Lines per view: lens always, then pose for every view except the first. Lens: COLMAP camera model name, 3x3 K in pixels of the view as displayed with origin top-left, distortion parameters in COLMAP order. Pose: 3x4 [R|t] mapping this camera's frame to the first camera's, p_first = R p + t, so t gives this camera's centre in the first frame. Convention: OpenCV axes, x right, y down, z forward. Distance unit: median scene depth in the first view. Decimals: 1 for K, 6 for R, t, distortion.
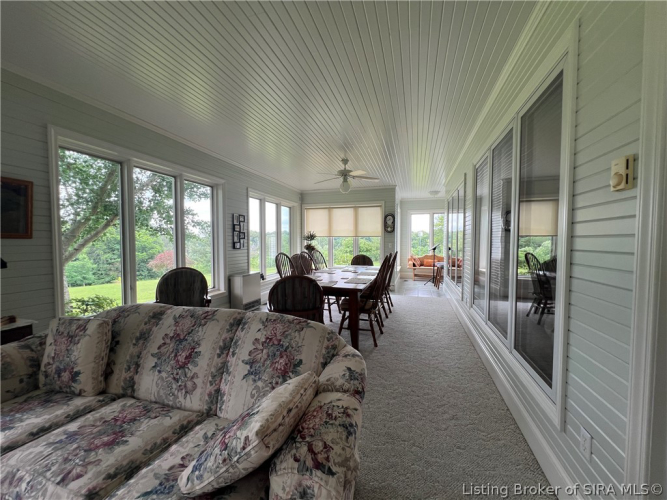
lens RADIAL K [[277.8, 0, 332.4], [0, 277.8, 253.2], [0, 0, 1]] dist [-0.001135, -0.000052]
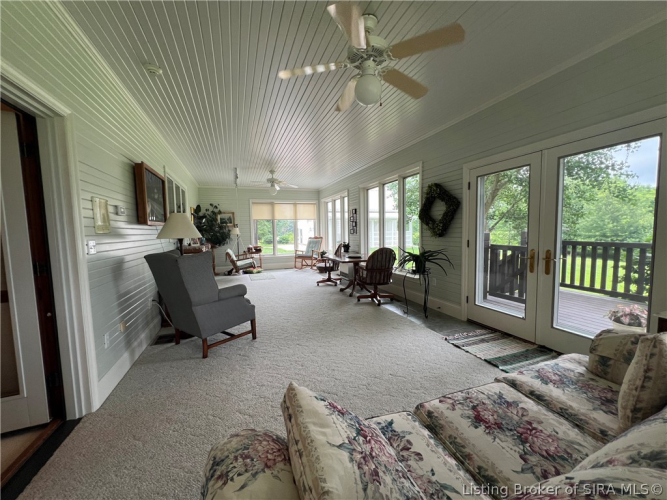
lens RADIAL K [[267.8, 0, 333.5], [0, 267.8, 250.0], [0, 0, 1]] dist [0.000217, 0.000022]
pose [[-0.798912, 0.057539, -0.598689, 0.159091], [-0.008175, 0.994282, 0.106468, -0.018886], [0.601392, 0.089953, -0.793874, 1.351185]]
